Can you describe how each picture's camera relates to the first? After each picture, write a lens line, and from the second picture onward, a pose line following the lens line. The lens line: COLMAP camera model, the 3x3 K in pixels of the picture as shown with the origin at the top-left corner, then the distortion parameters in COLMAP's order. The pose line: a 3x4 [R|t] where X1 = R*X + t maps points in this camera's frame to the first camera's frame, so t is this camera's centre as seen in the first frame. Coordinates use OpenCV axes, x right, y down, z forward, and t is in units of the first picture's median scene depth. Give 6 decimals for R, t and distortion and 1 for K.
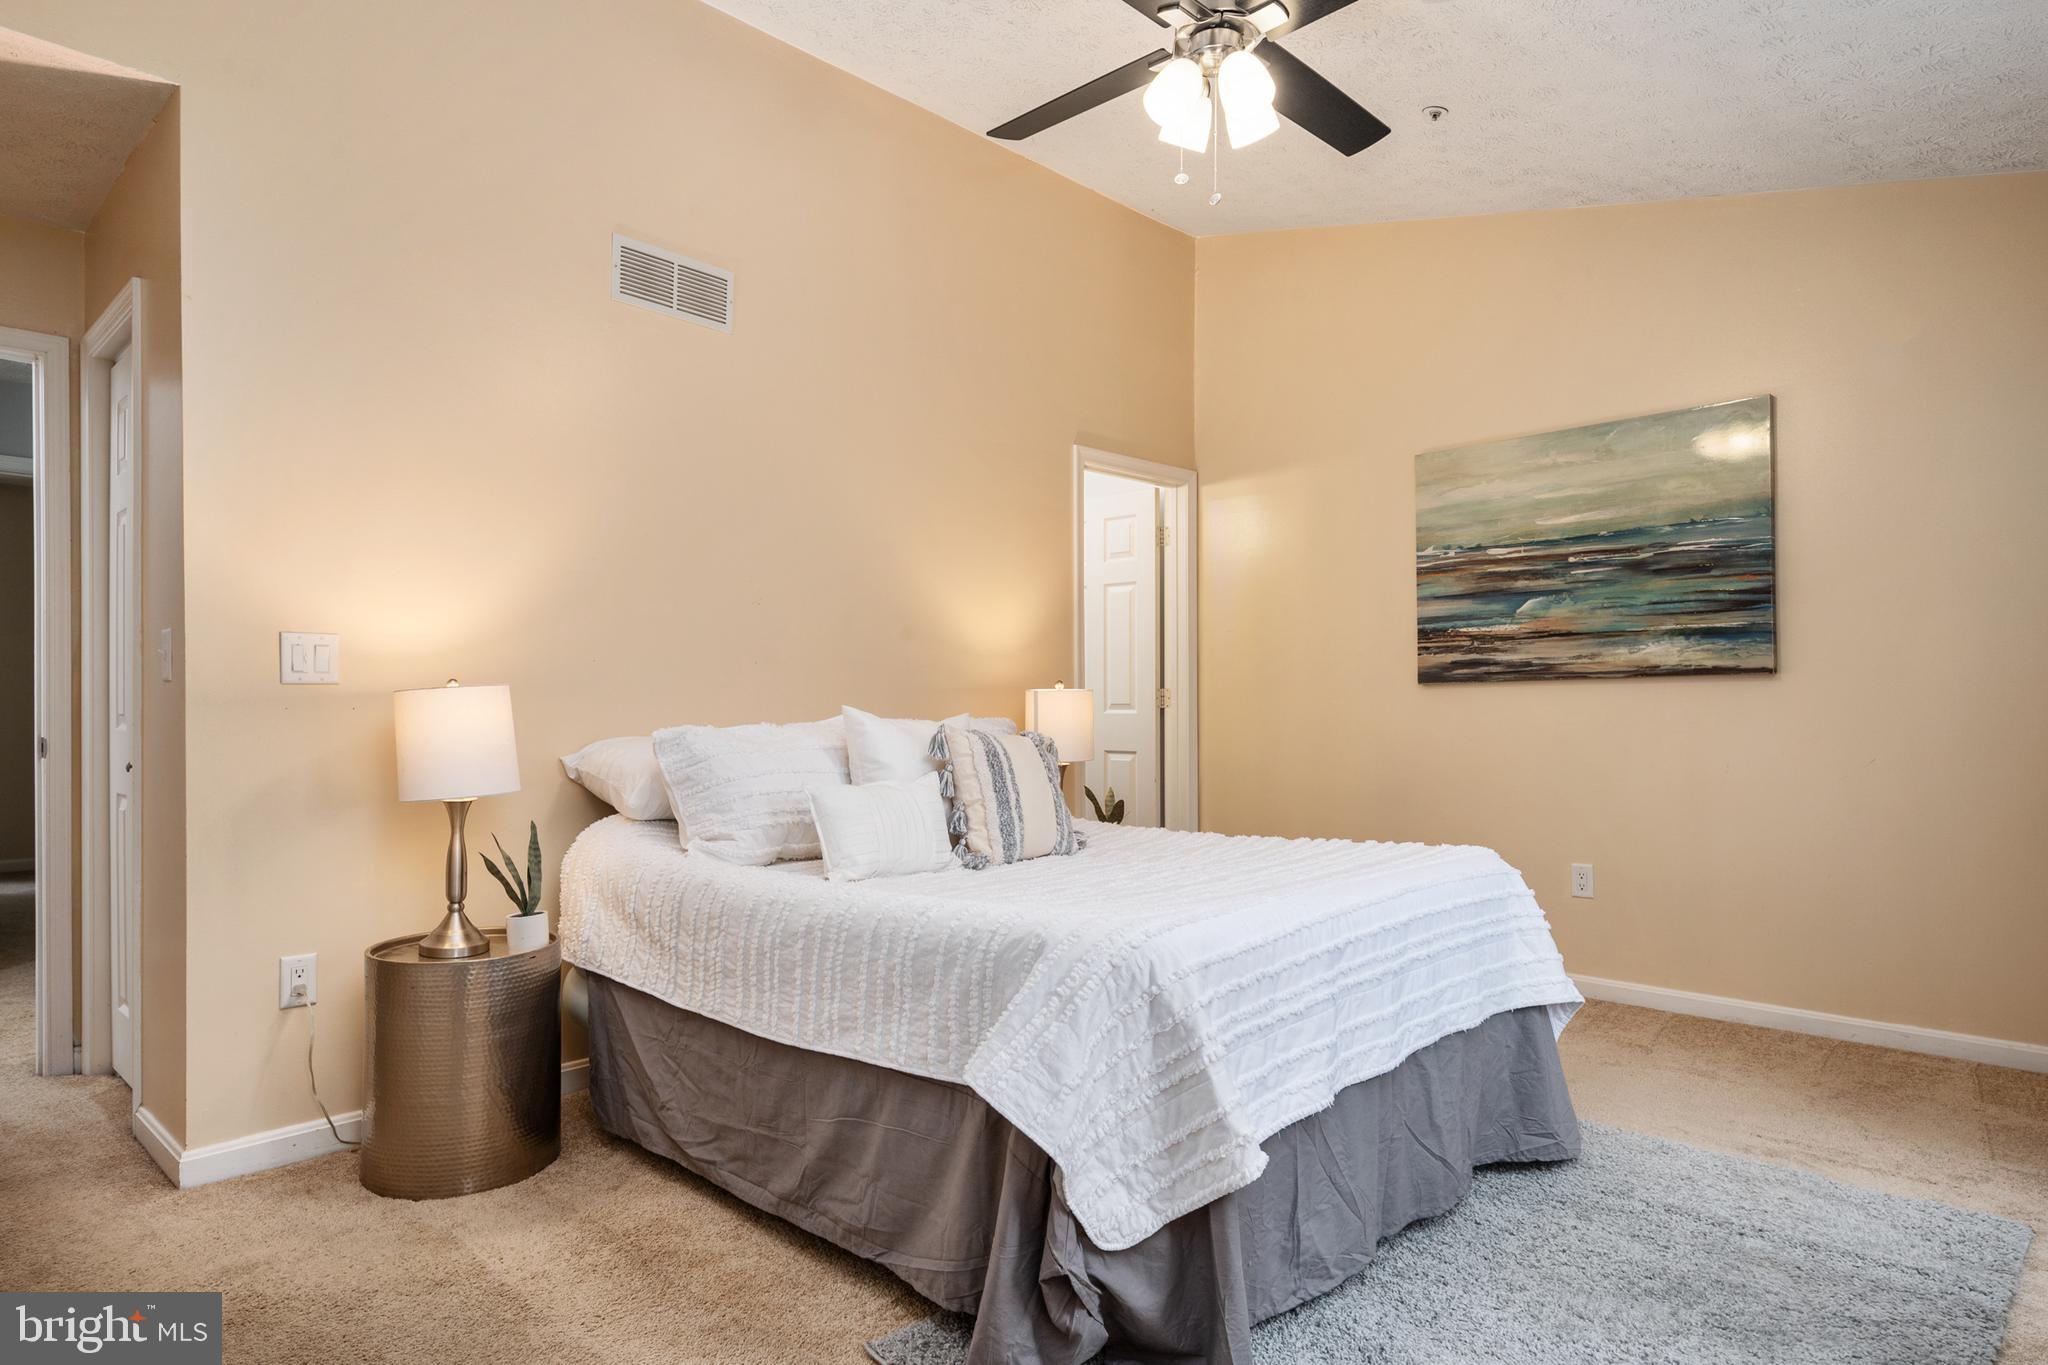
lens RADIAL K [[1174.1, 0, 1030.2], [0, 1174.1, 676.6], [0, 0, 1]] dist [0.005720, 0.000093]
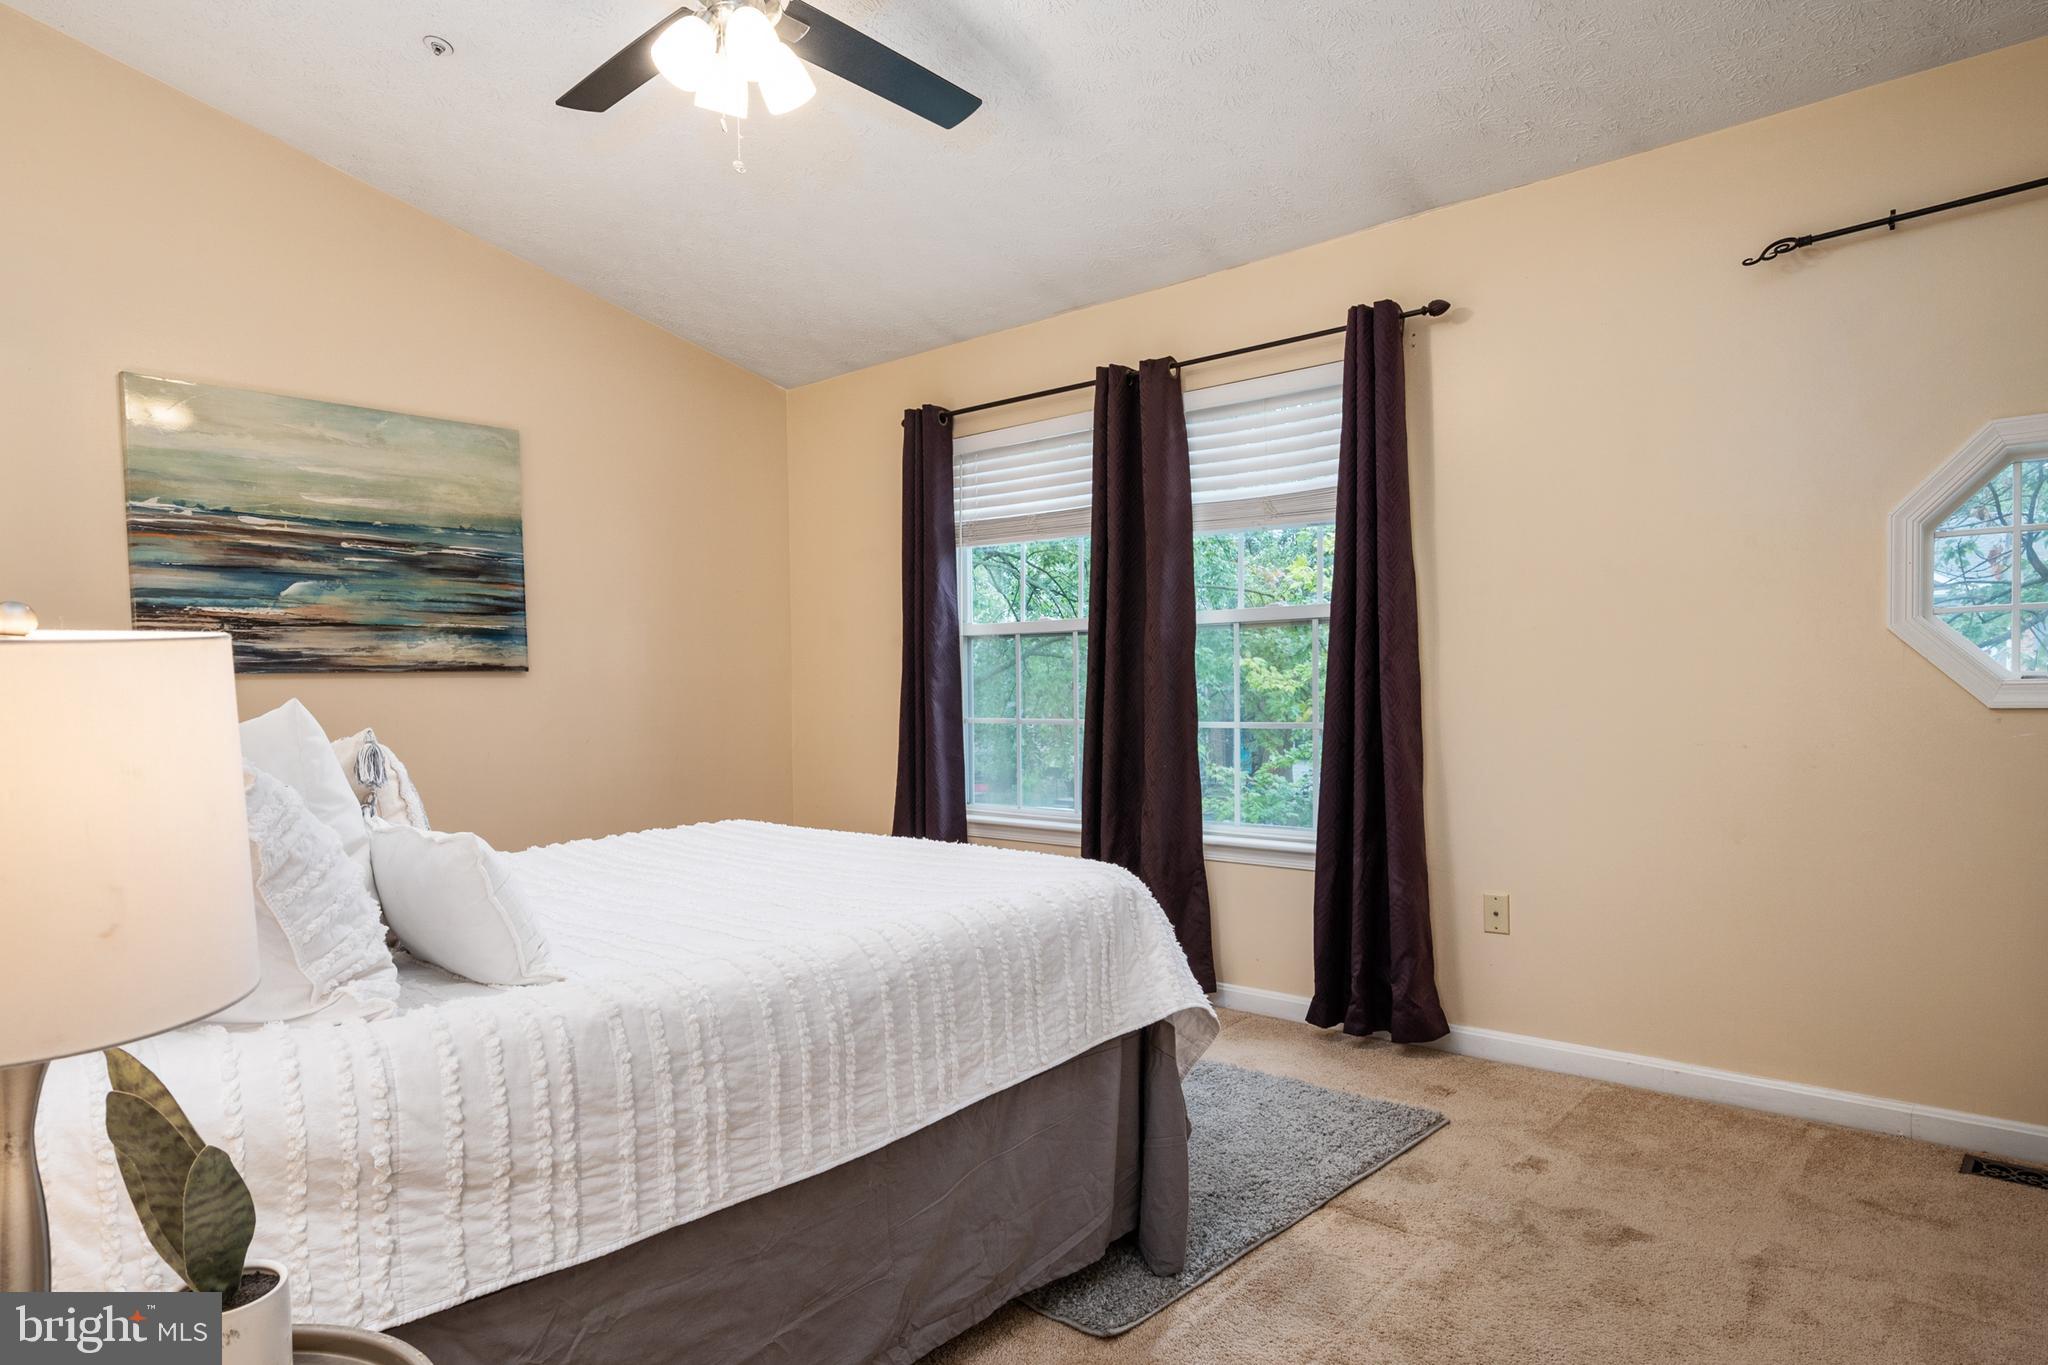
lens RADIAL K [[1174.1, 0, 1030.2], [0, 1174.1, 696.5], [0, 0, 1]] dist [0.005720, 0.000093]
pose [[-0.039200, -0.000555, 0.999231, -0.499838], [-0.014143, 0.999900, 0.000000, 0.013579], [-0.999131, -0.014132, -0.039204, 0.491482]]
